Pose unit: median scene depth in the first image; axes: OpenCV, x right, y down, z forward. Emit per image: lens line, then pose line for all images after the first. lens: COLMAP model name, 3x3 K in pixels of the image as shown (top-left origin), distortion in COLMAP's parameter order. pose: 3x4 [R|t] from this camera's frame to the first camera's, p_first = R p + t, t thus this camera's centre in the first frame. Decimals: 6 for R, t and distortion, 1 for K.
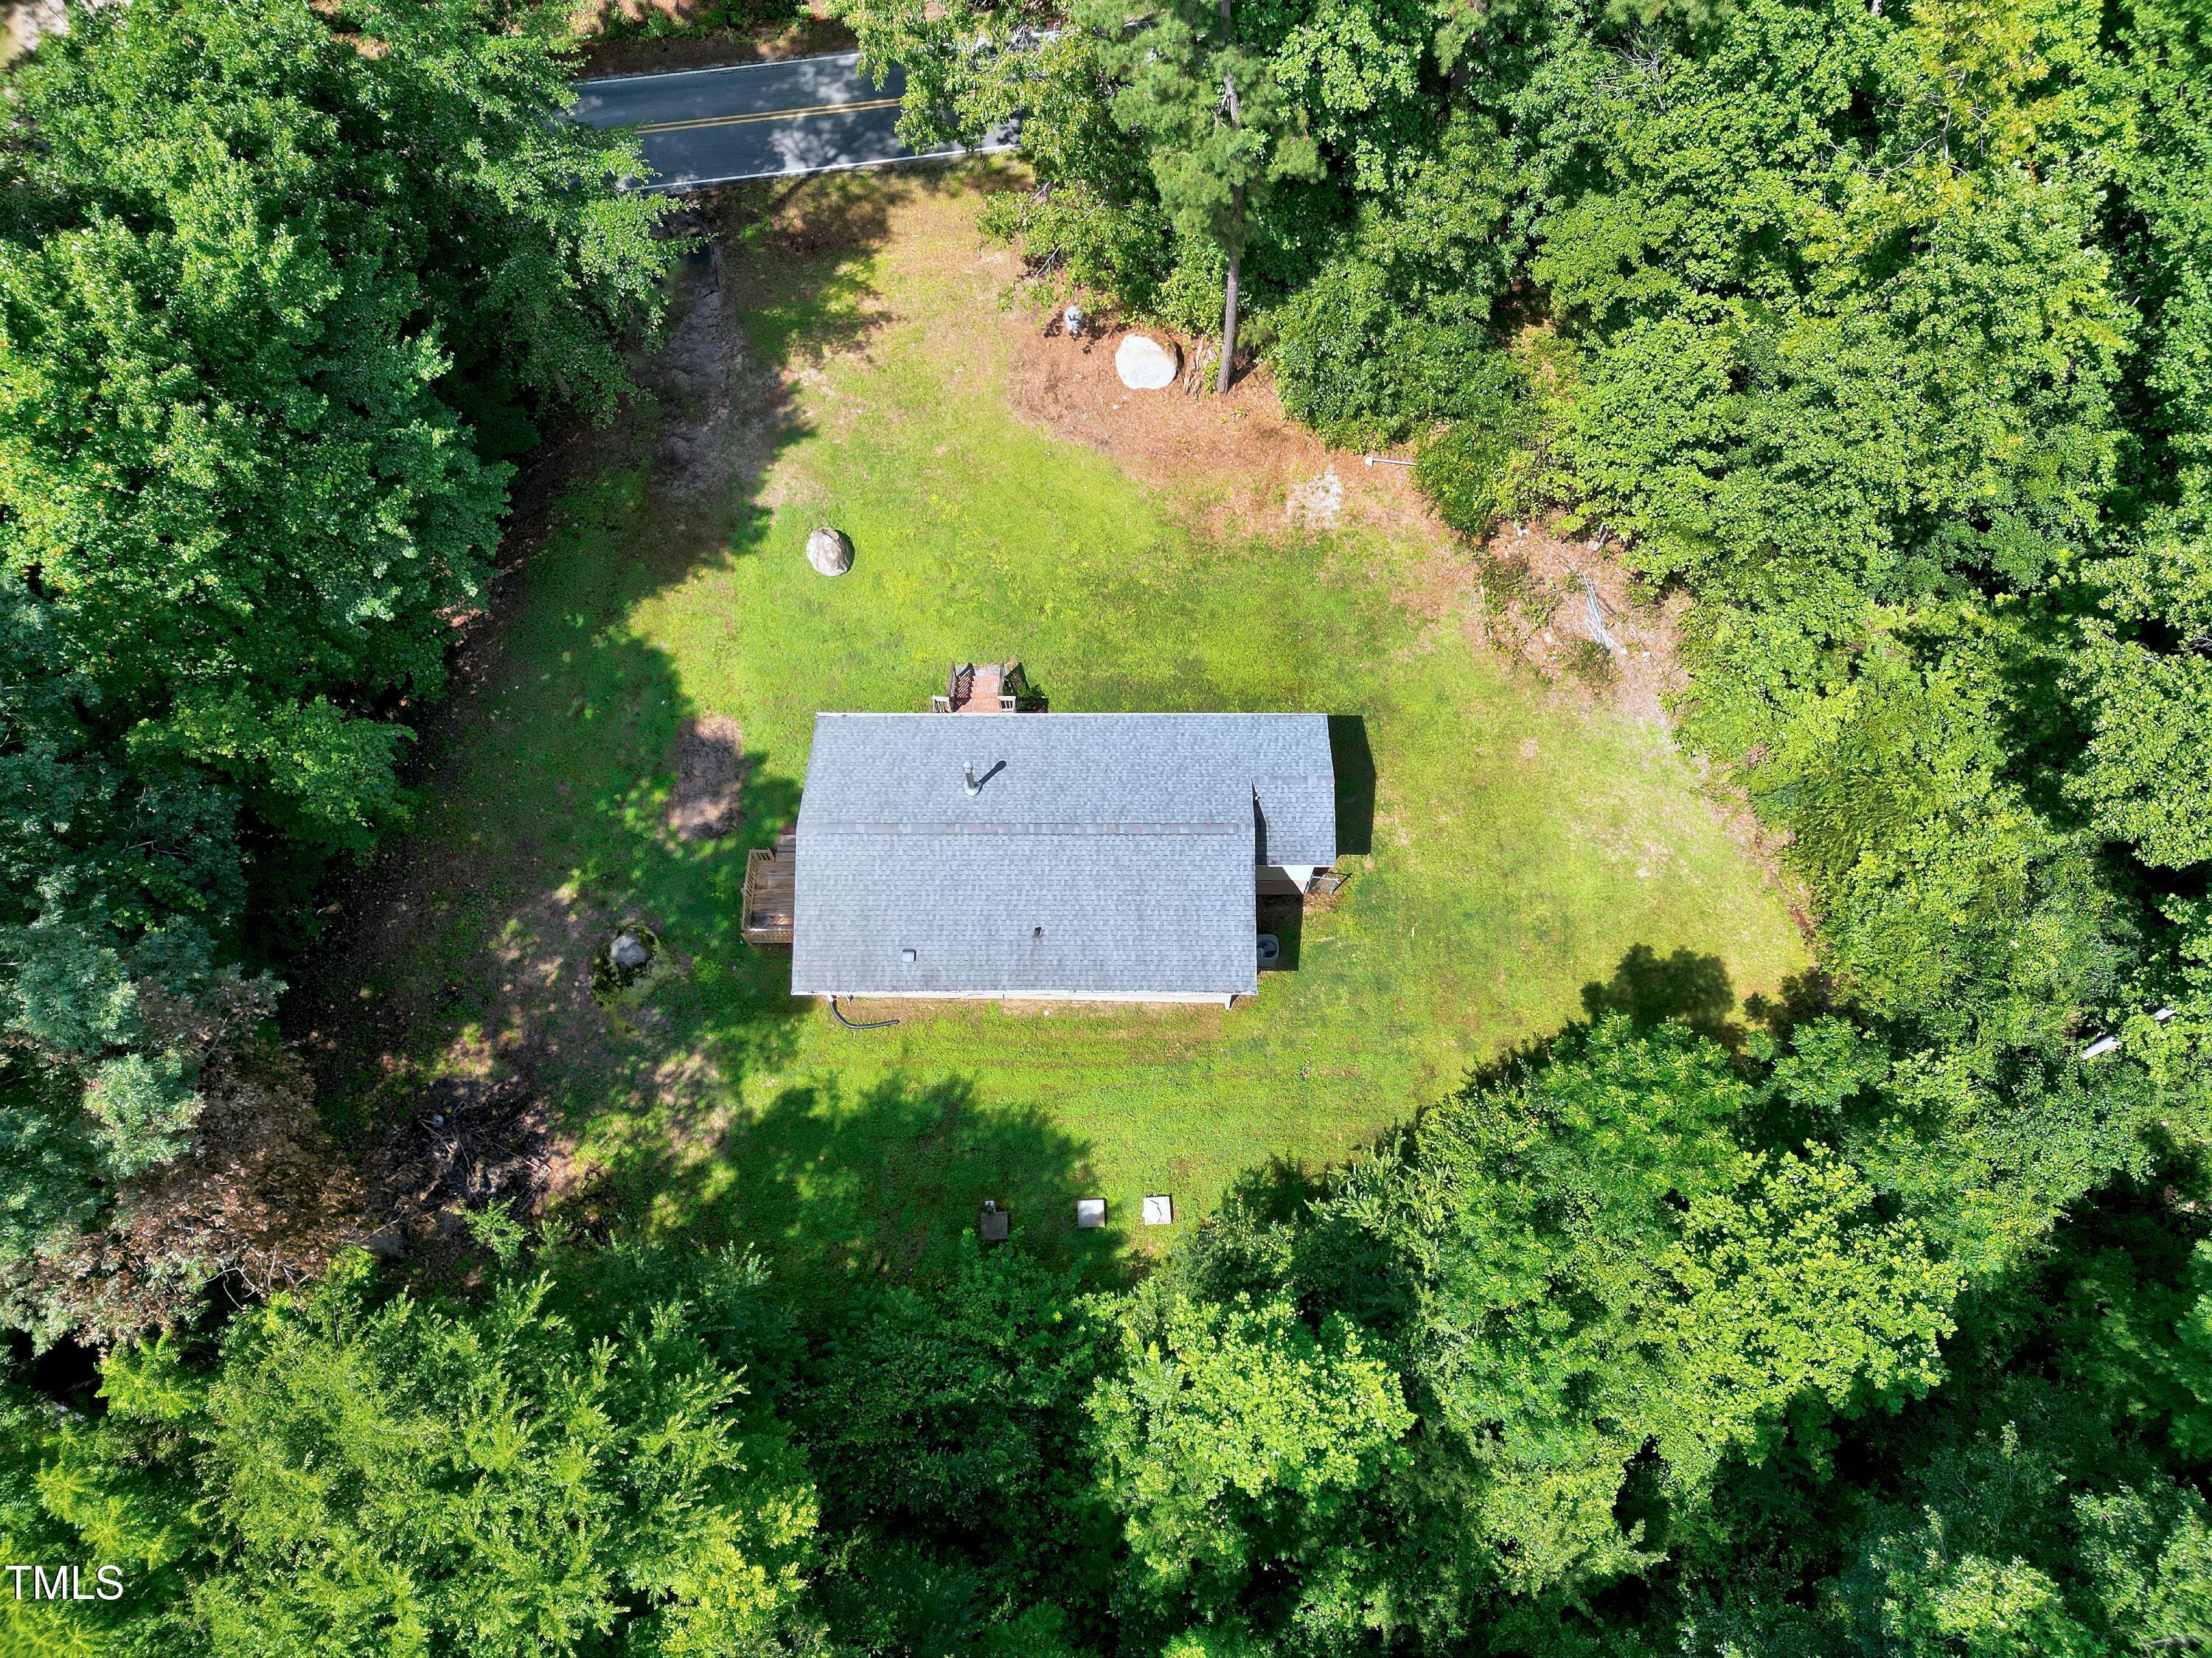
lens RADIAL K [[1556.9, 0, 1122.0], [0, 1556.9, 811.3], [0, 0, 1]] dist [0.055766, -0.051464]
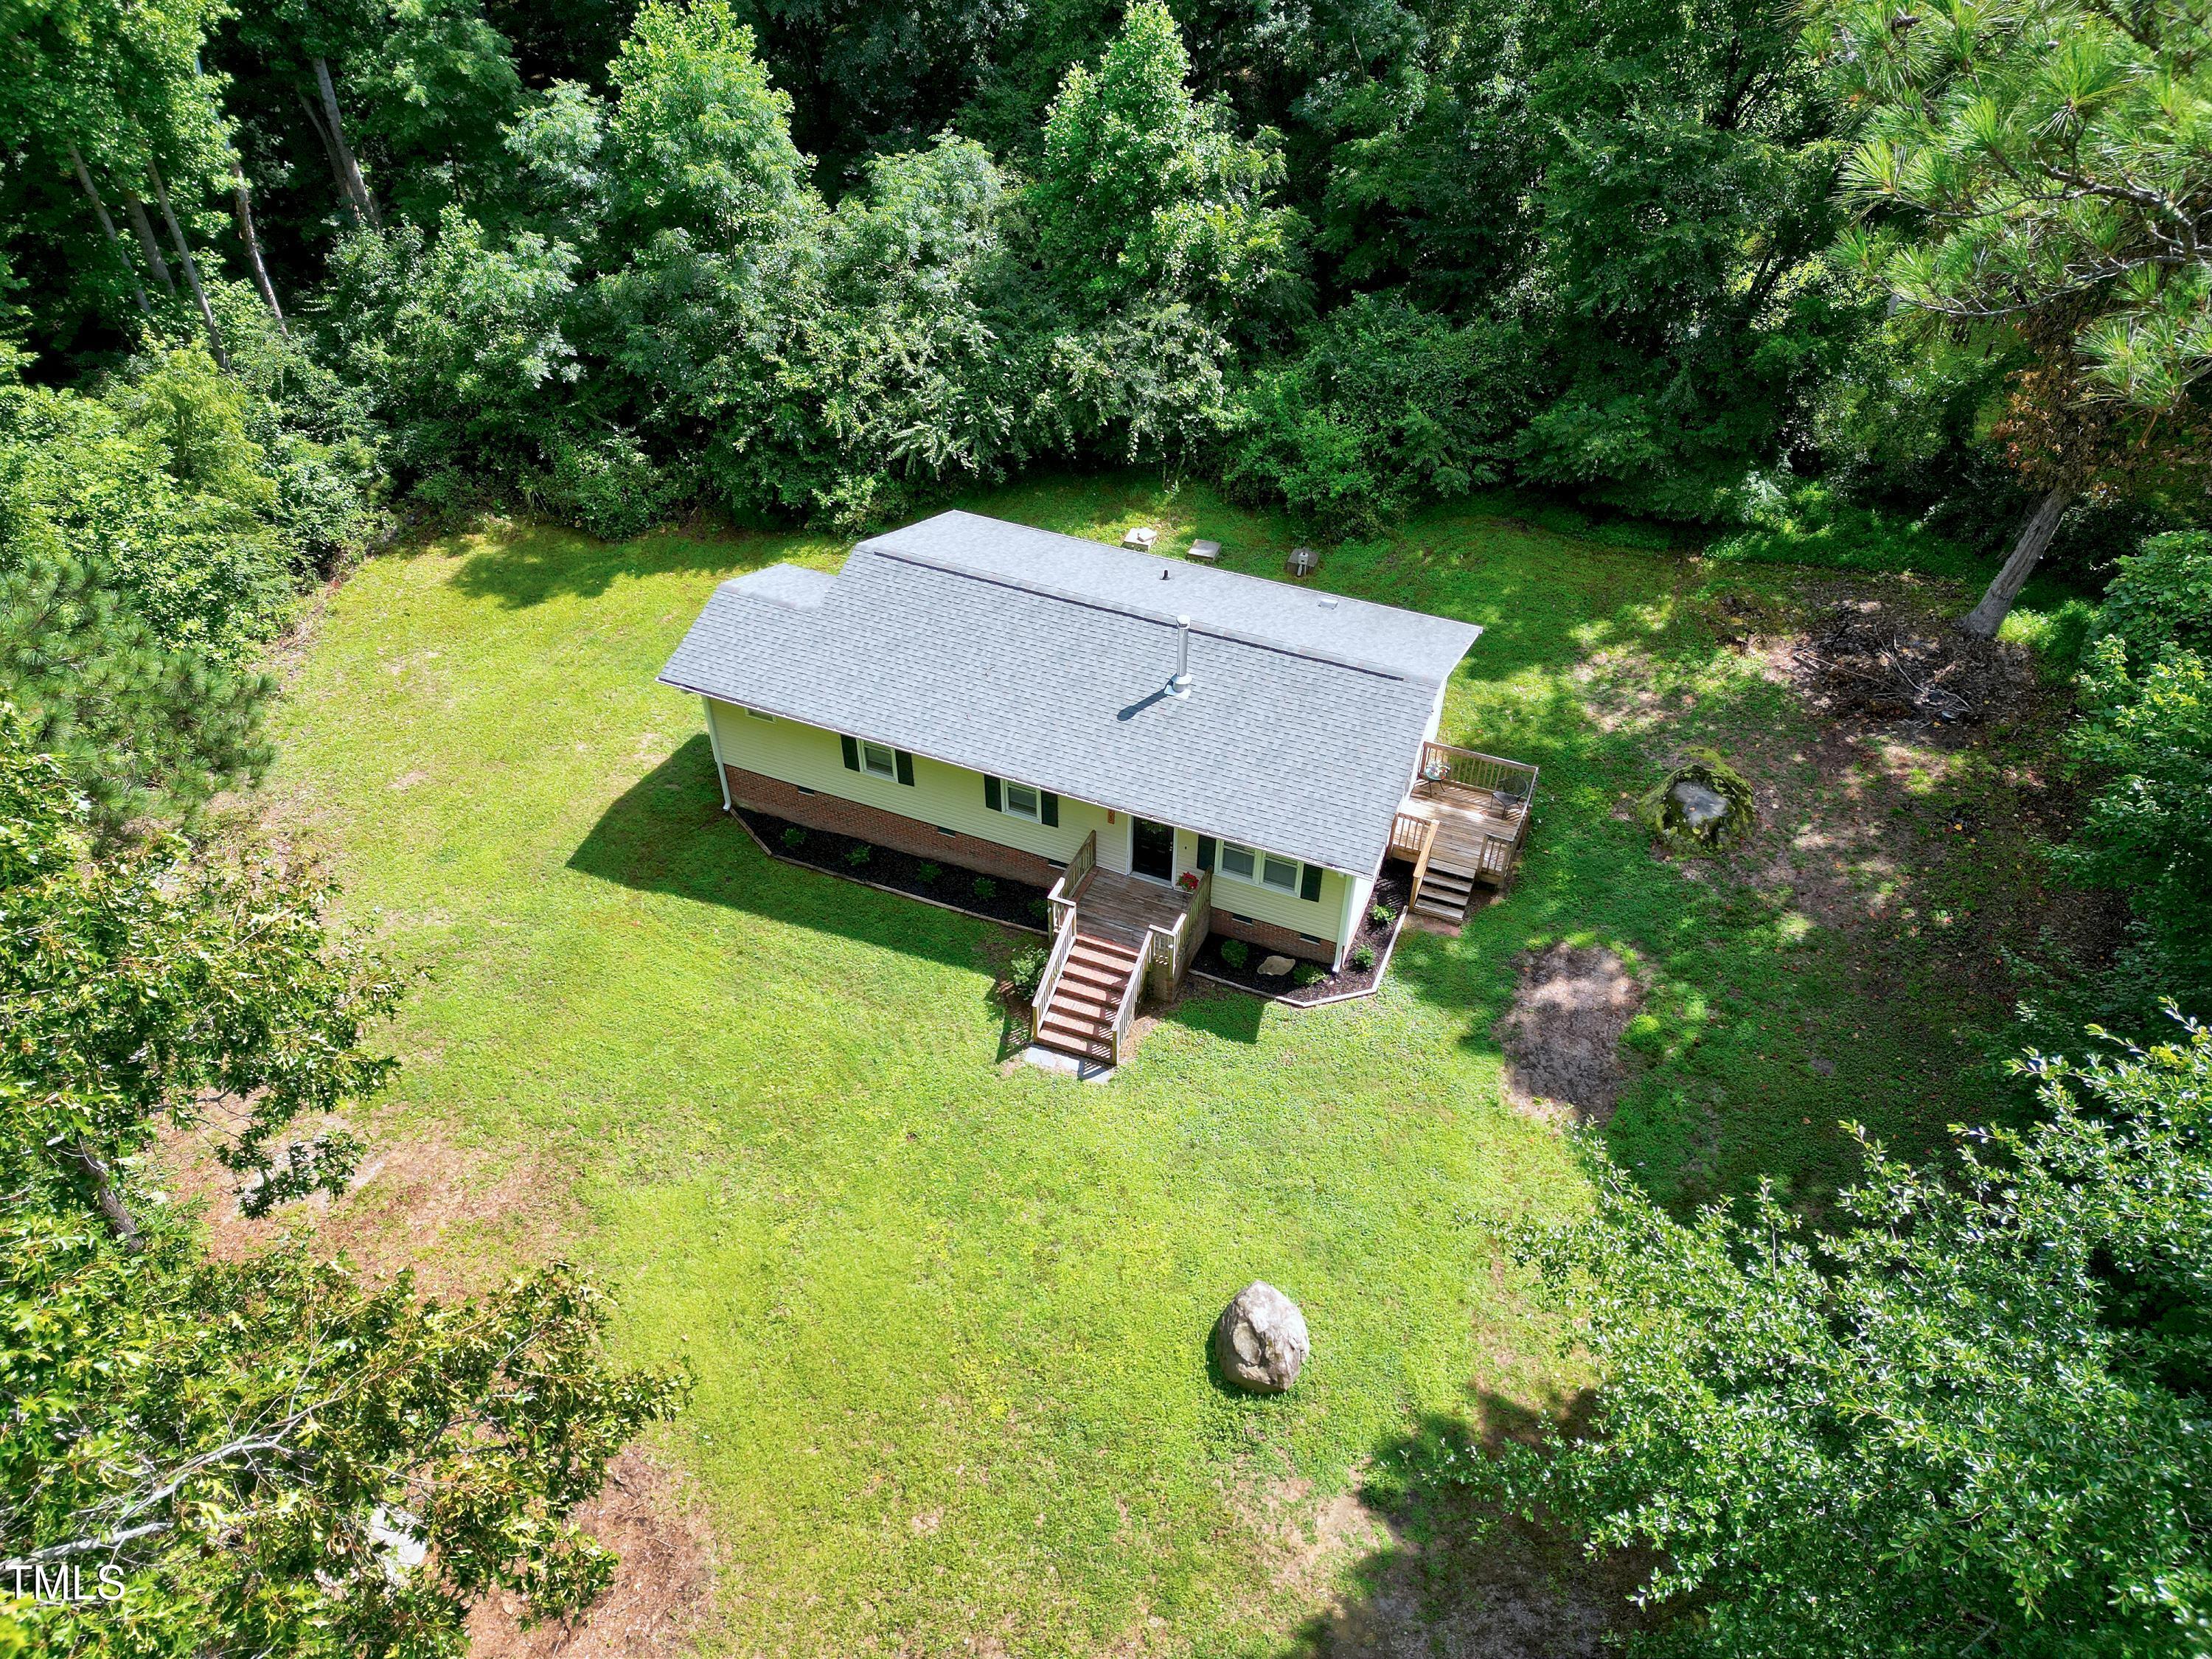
lens RADIAL K [[1557.0, 0, 1098.0], [0, 1557.0, 826.2], [0, 0, 1]] dist [0.055766, -0.051464]
pose [[-0.918507, -0.264179, 0.294202, -0.263314], [0.358048, -0.239992, 0.902333, -0.618641], [-0.167771, 0.934138, 0.315023, 0.788417]]
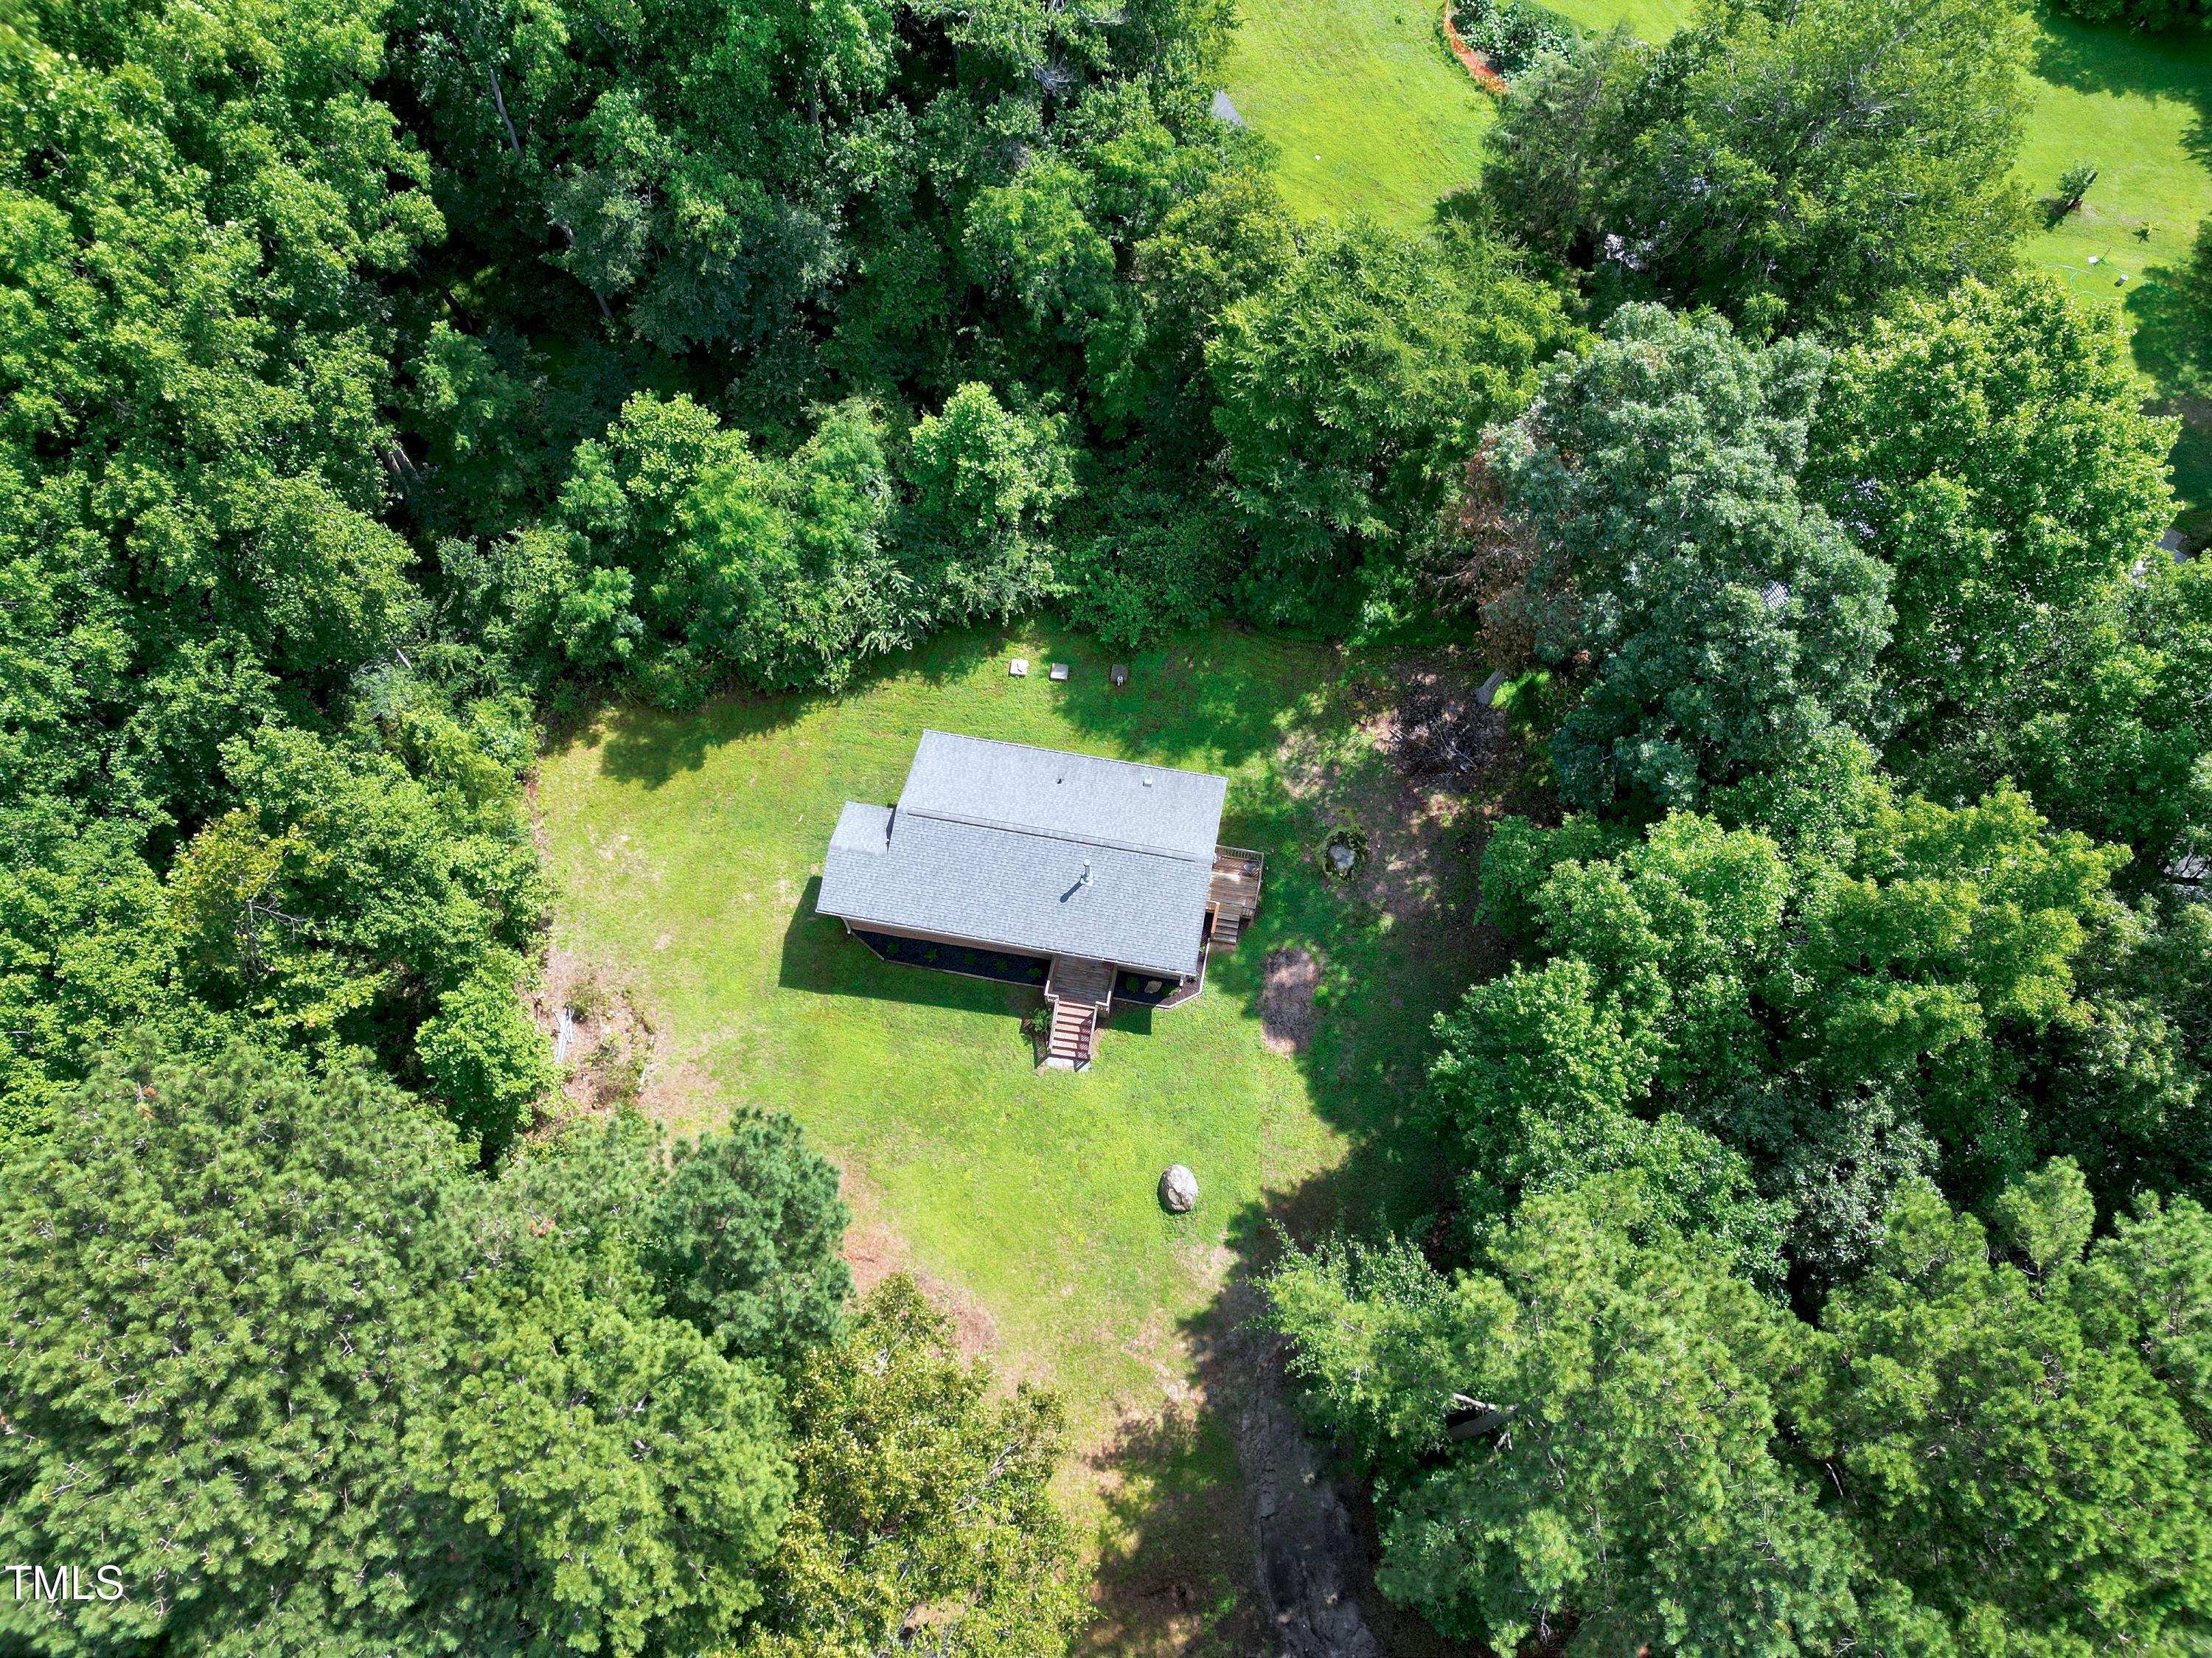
lens RADIAL K [[1556.9, 0, 1099.4], [0, 1556.9, 836.7], [0, 0, 1]] dist [0.055766, -0.051464]
pose [[-0.983335, -0.165003, 0.076326, -0.192896], [0.167018, -0.654075, 0.737761, -0.938805], [-0.071810, 0.738214, 0.670734, 0.040427]]
